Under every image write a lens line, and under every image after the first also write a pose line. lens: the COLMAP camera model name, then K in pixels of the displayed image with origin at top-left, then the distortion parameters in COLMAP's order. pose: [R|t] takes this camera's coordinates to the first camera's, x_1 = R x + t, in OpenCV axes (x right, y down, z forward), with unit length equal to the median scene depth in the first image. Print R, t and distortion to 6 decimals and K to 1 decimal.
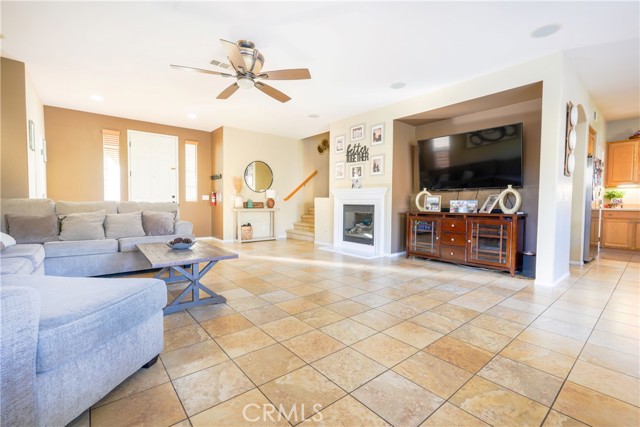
lens RADIAL K [[282.7, 0, 319.2], [0, 282.7, 213.2], [0, 0, 1]] dist [-0.003614, 0.000732]
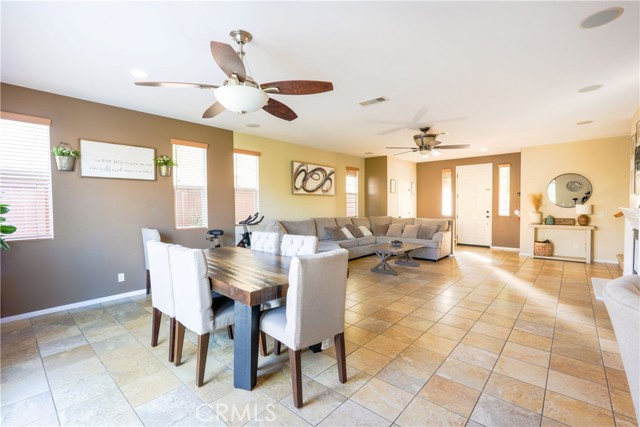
lens RADIAL K [[282.7, 0, 319.2], [0, 282.7, 213.2], [0, 0, 1]] dist [-0.003614, 0.000732]
pose [[0.149235, 0.020138, -0.988597, 0.733490], [-0.027460, 0.999491, 0.016214, -0.062549], [0.988420, 0.024727, 0.149712, 0.087706]]
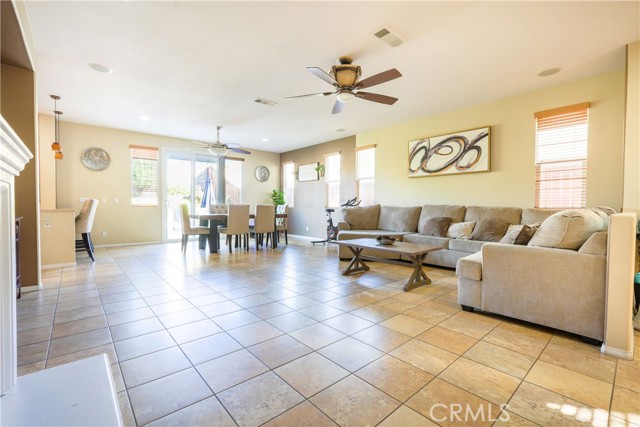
lens RADIAL K [[282.7, 0, 319.2], [0, 282.7, 213.2], [0, 0, 1]] dist [-0.003614, 0.000732]
pose [[-0.999244, -0.014252, -0.036164, -0.068821], [-0.016403, 0.998070, 0.059887, -0.045058], [0.035241, 0.060435, -0.997550, 1.199691]]
